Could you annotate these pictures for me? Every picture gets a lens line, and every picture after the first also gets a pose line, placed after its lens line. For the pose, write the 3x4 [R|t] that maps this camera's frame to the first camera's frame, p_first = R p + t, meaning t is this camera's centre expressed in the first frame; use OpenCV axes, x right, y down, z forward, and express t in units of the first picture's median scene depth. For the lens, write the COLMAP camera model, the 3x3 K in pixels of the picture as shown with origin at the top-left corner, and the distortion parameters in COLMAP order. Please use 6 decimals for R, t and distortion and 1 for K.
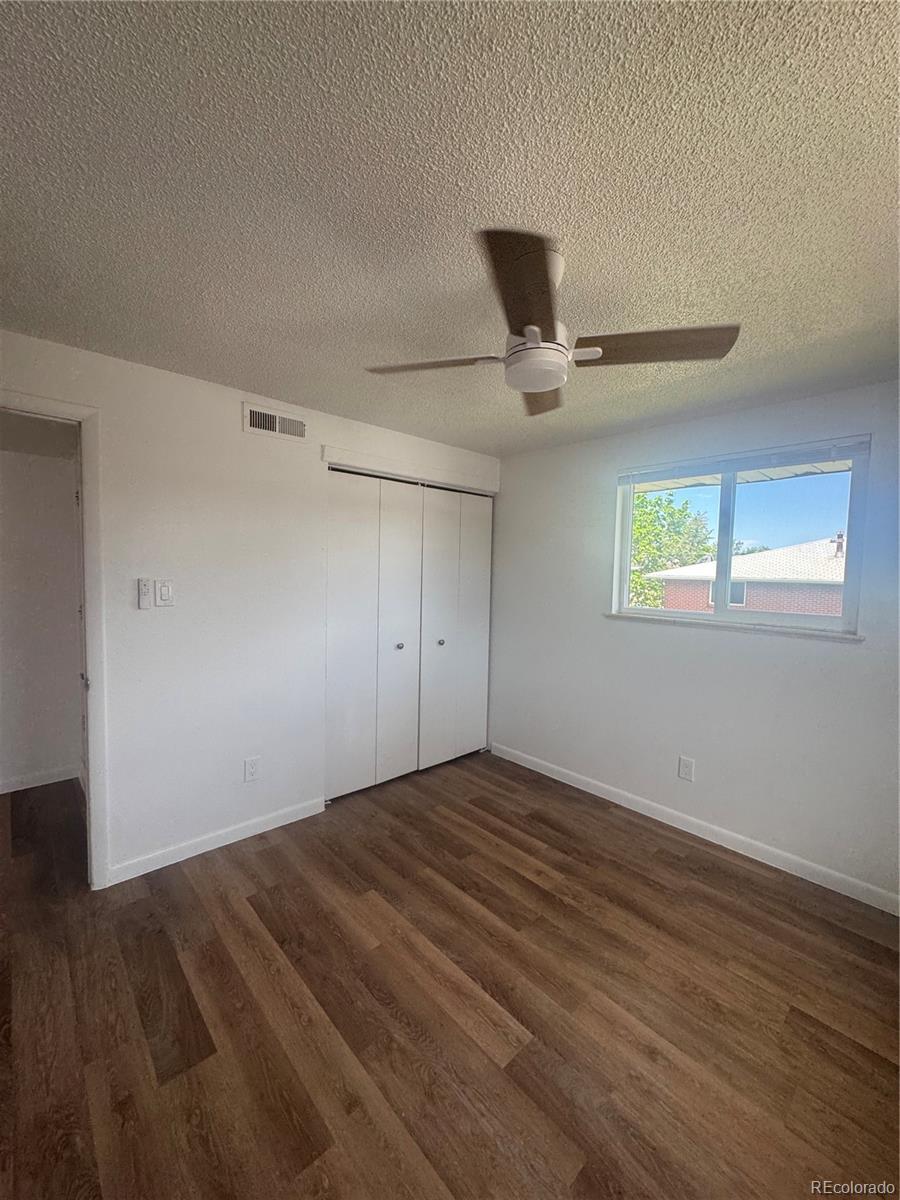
lens RADIAL K [[477.3, 0, 454.9], [0, 477.3, 599.9], [0, 0, 1]] dist [-0.002231, 0.000312]
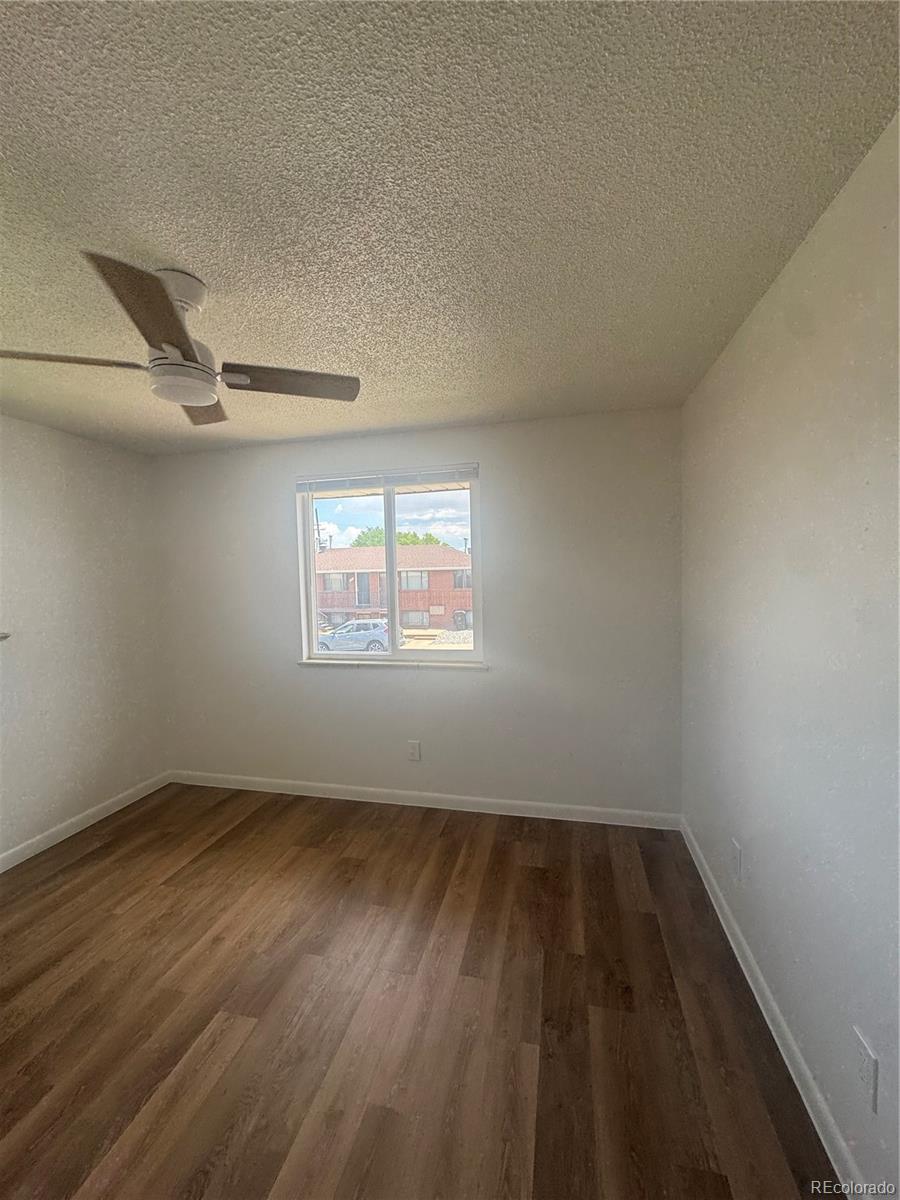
lens RADIAL K [[477.3, 0, 451.9], [0, 477.3, 600.2], [0, 0, 1]] dist [-0.002231, 0.000312]
pose [[-0.559622, -0.054175, 0.826975, -0.895169], [0.059985, 0.992596, 0.105617, -0.070944], [-0.826574, 0.108712, -0.552229, 0.992207]]
